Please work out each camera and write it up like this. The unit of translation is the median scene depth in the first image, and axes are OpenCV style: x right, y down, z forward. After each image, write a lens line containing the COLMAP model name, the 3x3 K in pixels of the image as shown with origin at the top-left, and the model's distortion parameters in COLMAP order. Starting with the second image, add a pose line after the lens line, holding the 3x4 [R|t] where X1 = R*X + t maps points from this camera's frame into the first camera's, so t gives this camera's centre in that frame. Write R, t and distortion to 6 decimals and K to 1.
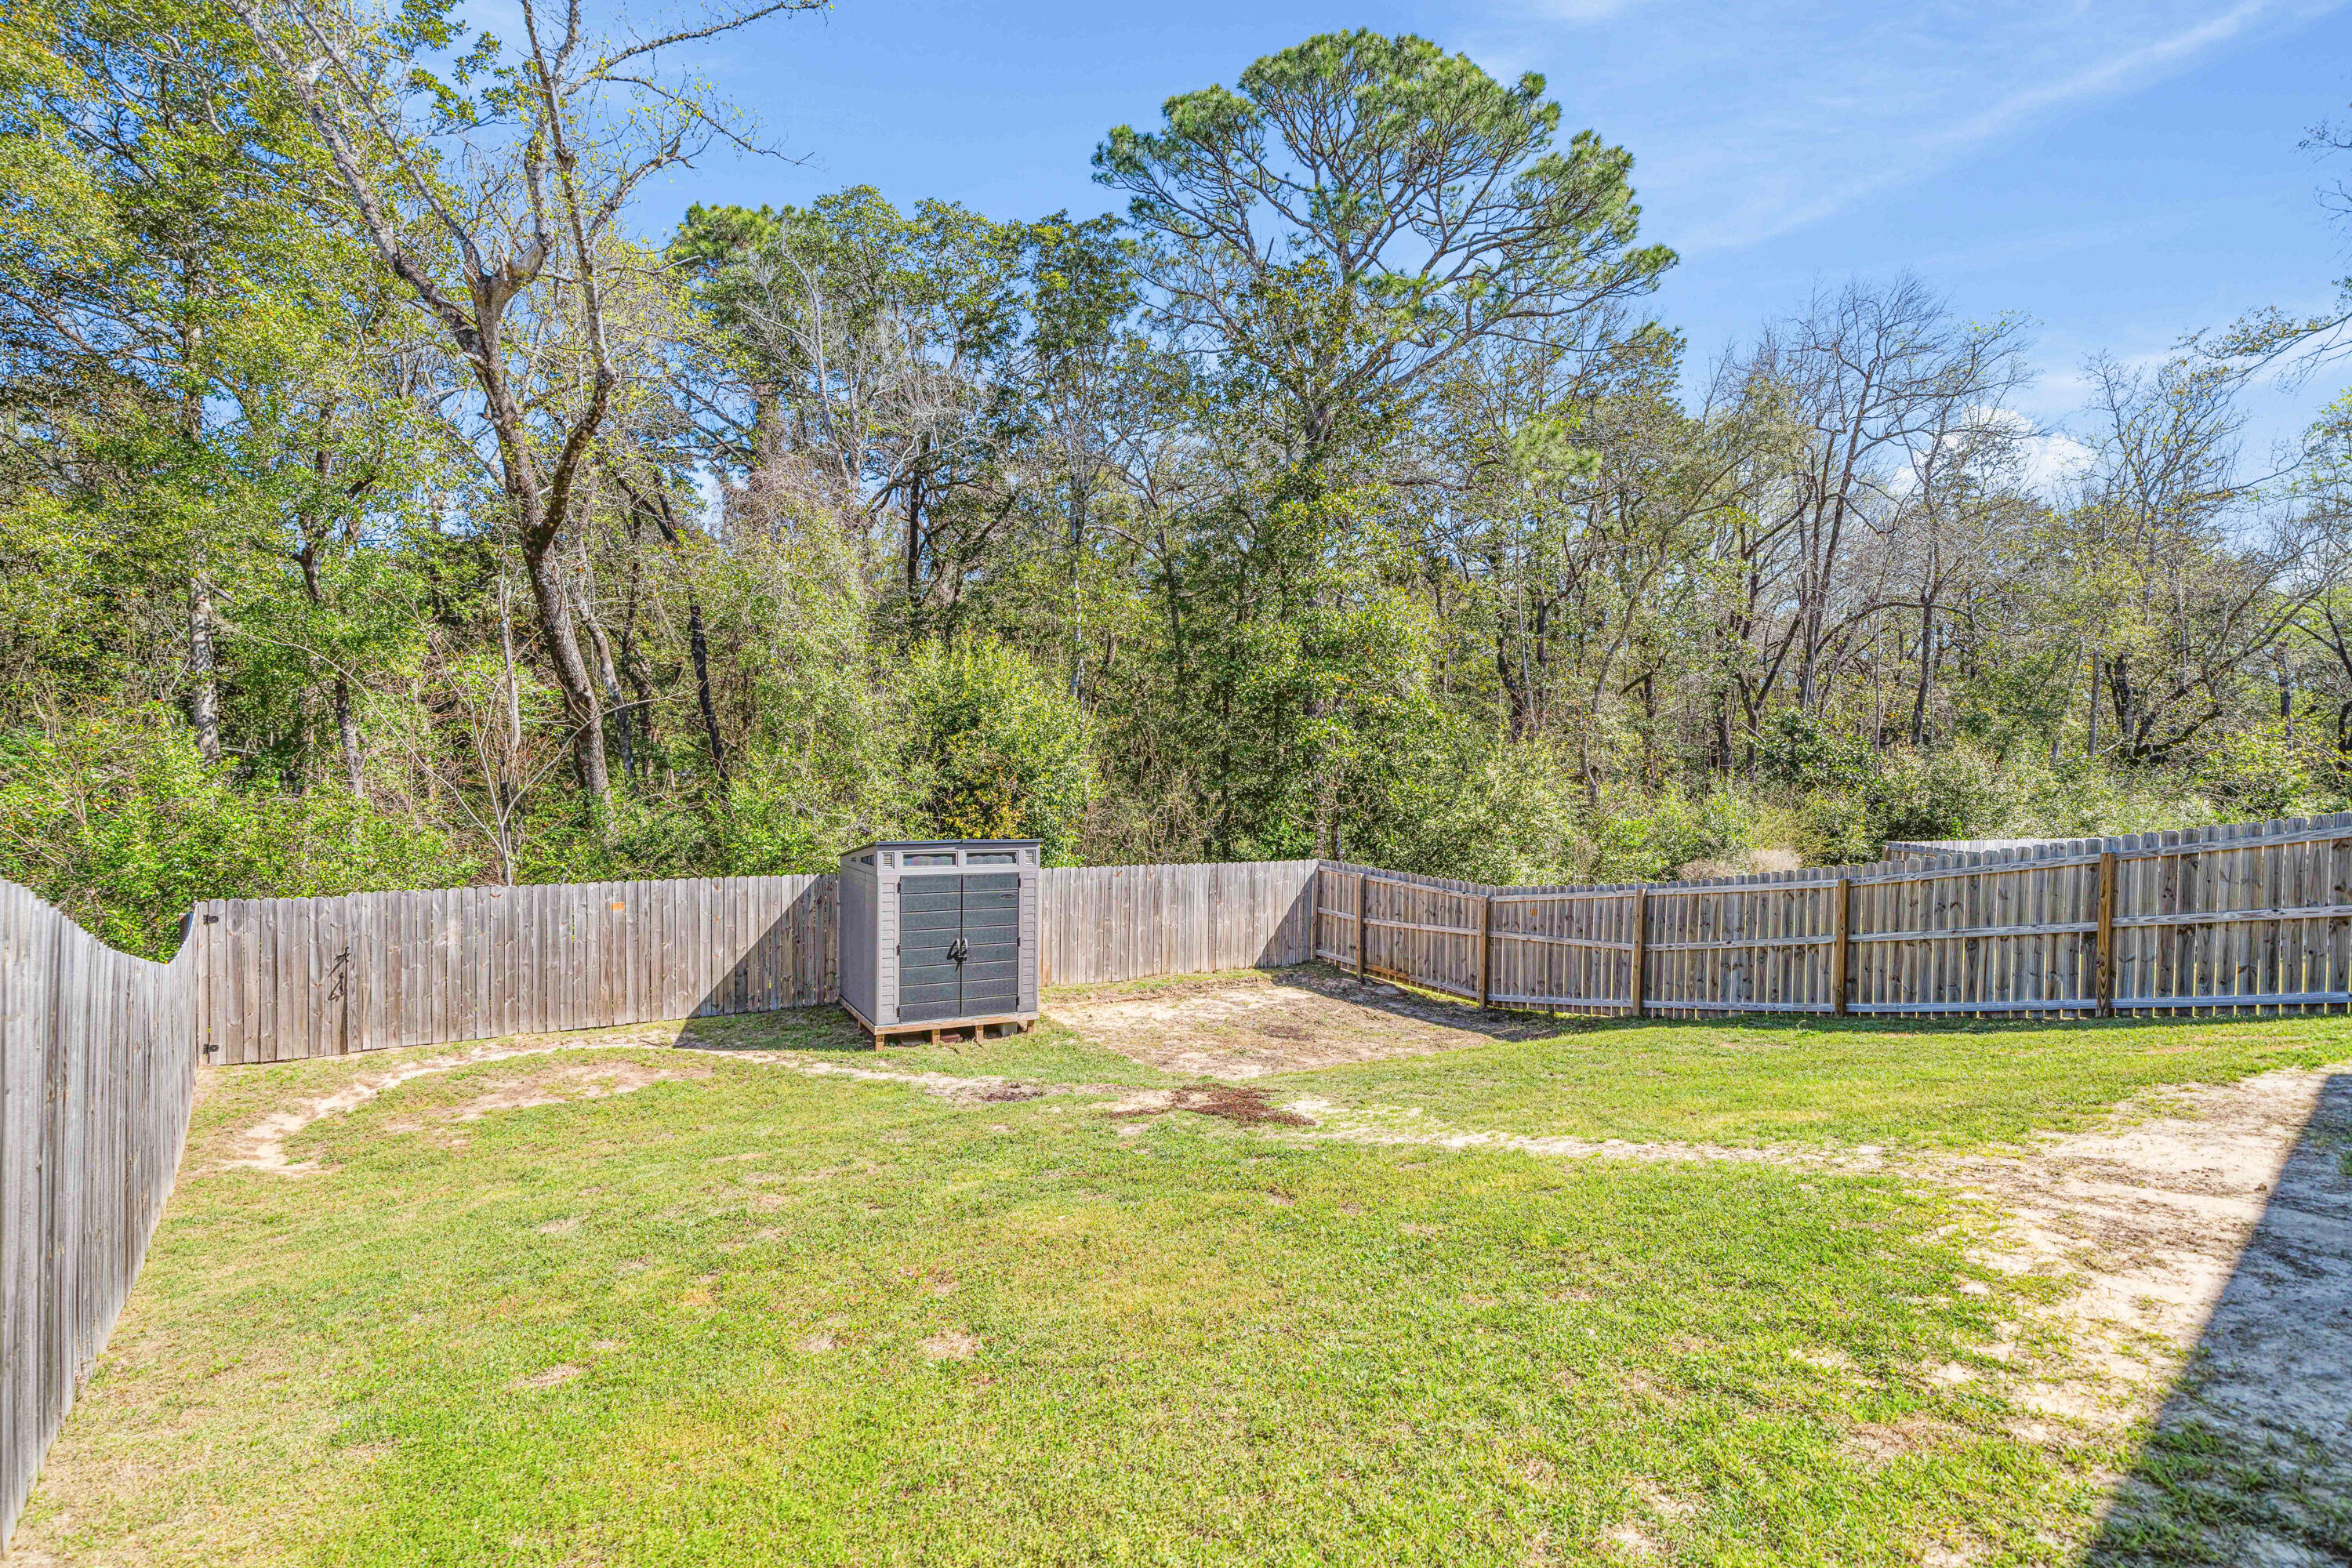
lens RADIAL K [[1099.1, 0, 1174.2], [0, 1099.1, 794.4], [0, 0, 1]] dist [0.000495, 0.000893]
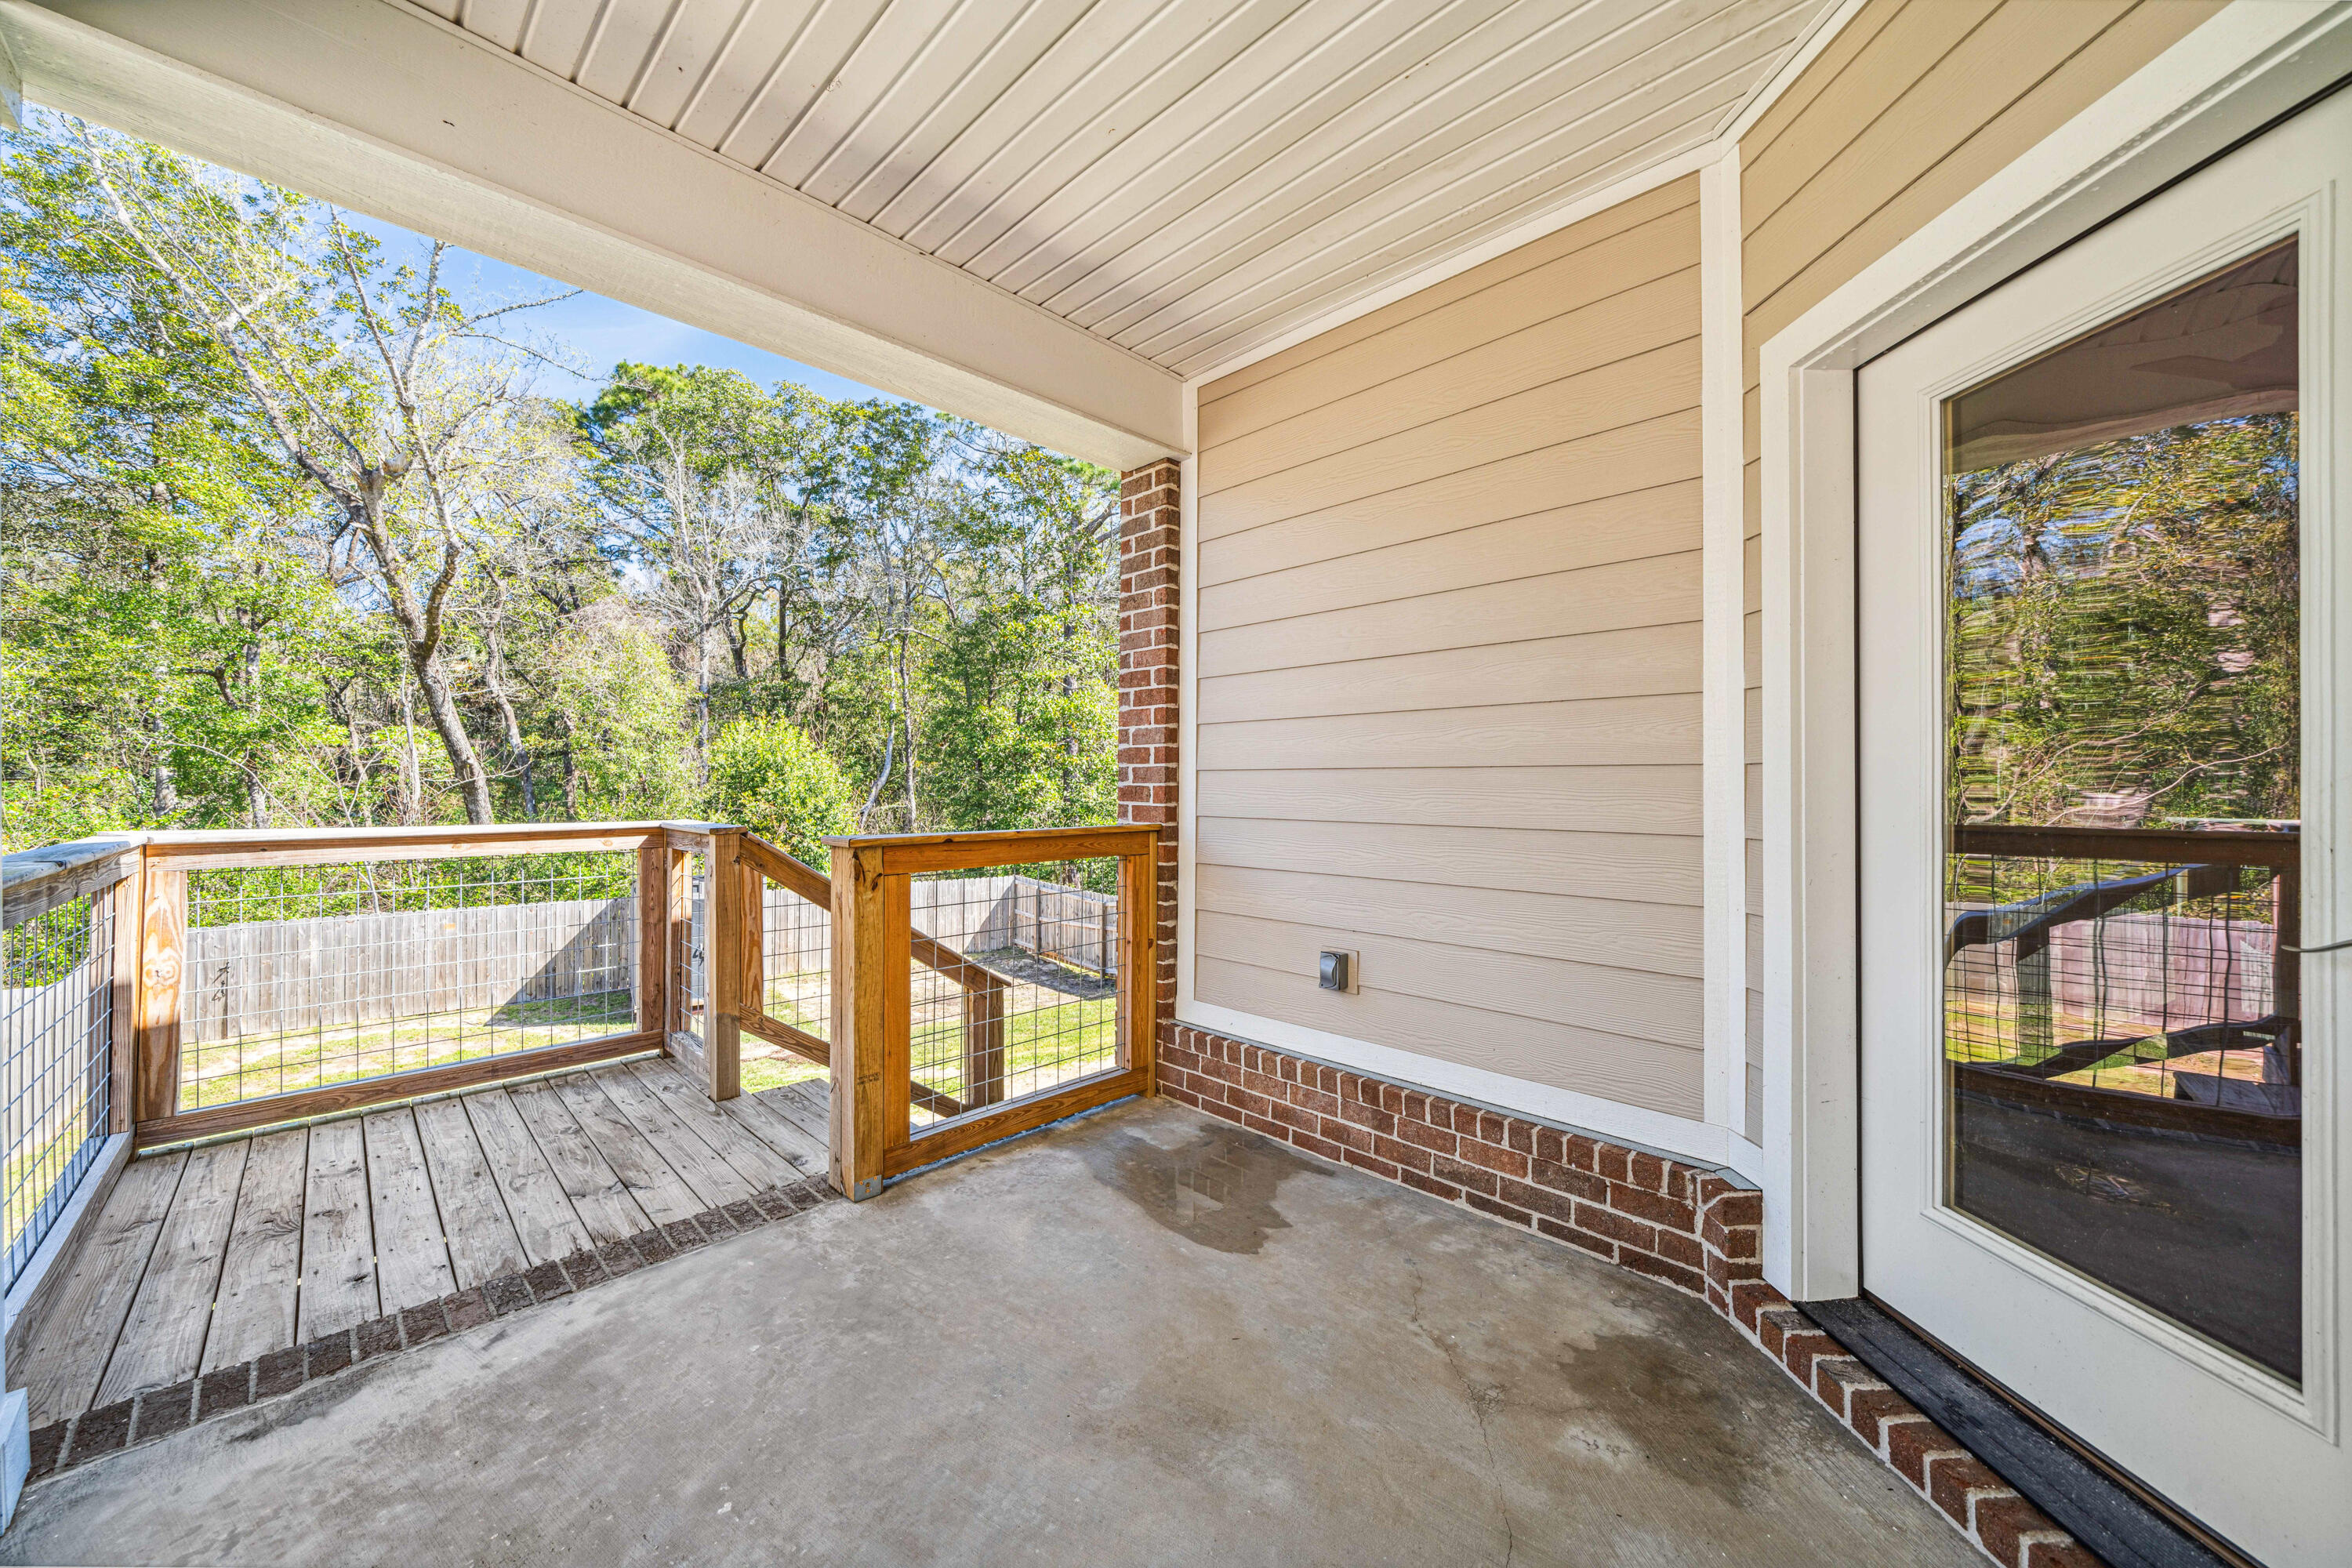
lens RADIAL K [[866.8, 0, 1176.0], [0, 866.8, 784.0], [0, 0, 1]] dist [-0.000457, -0.000317]
pose [[0.994707, -0.005543, 0.102601, 0.244628], [0.007302, 0.999833, -0.016769, -0.043834], [-0.102491, 0.017430, 0.994581, -0.165008]]
